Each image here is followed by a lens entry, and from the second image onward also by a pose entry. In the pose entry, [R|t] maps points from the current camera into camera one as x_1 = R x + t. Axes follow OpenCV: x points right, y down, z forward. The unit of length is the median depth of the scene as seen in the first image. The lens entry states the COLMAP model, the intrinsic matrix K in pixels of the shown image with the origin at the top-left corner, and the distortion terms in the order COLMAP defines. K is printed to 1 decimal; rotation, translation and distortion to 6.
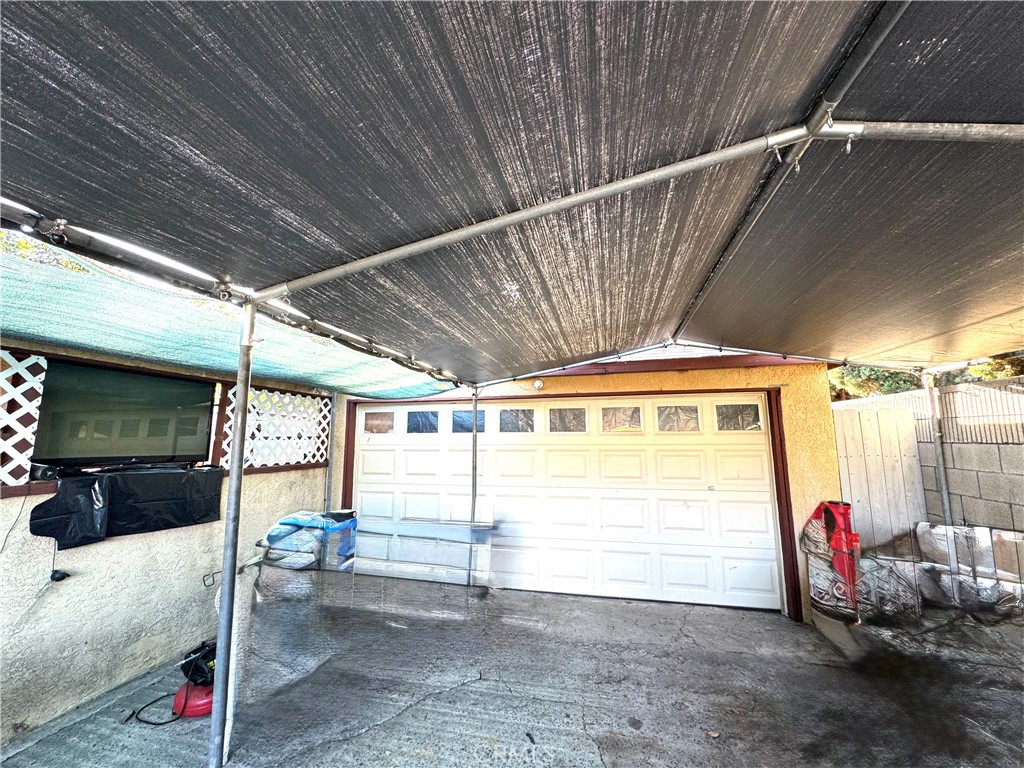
lens RADIAL K [[409.7, 0, 510.3], [0, 409.7, 384.0], [0, 0, 1]] dist [0.001717, 0.000089]
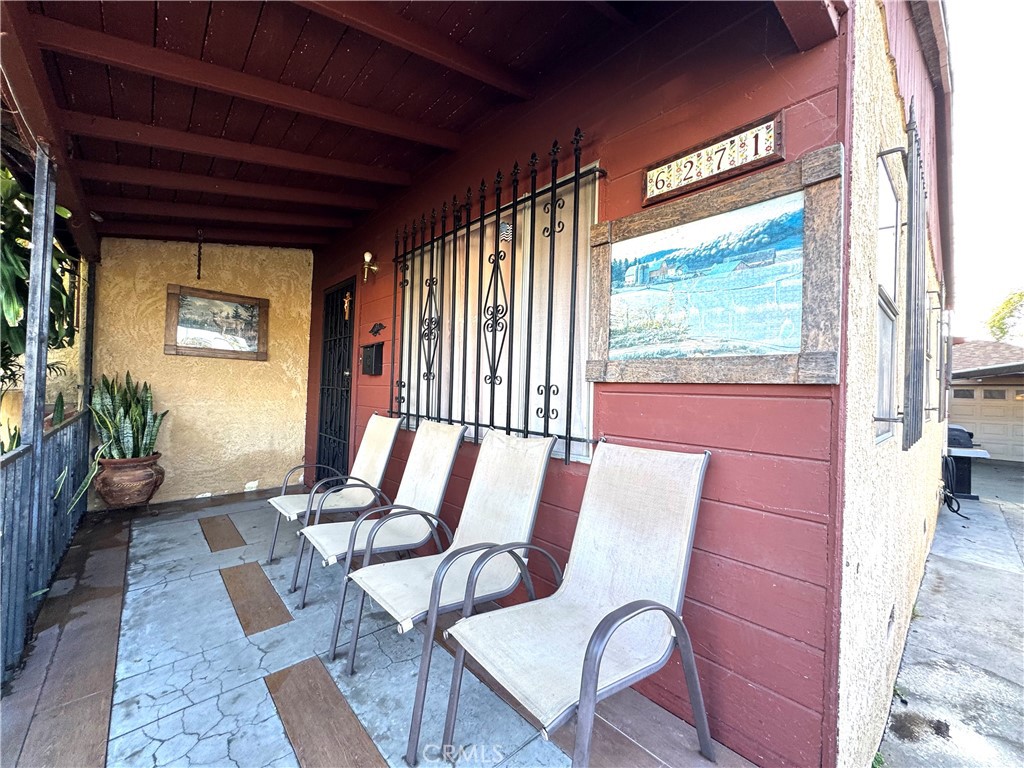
lens RADIAL K [[409.7, 0, 513.5], [0, 409.7, 382.4], [0, 0, 1]] dist [0.001717, 0.000089]
pose [[-0.556065, -0.020784, -0.830879, 3.977828], [0.085299, 0.992982, -0.081925, -0.032376], [0.826750, -0.116429, -0.550390, -0.071831]]
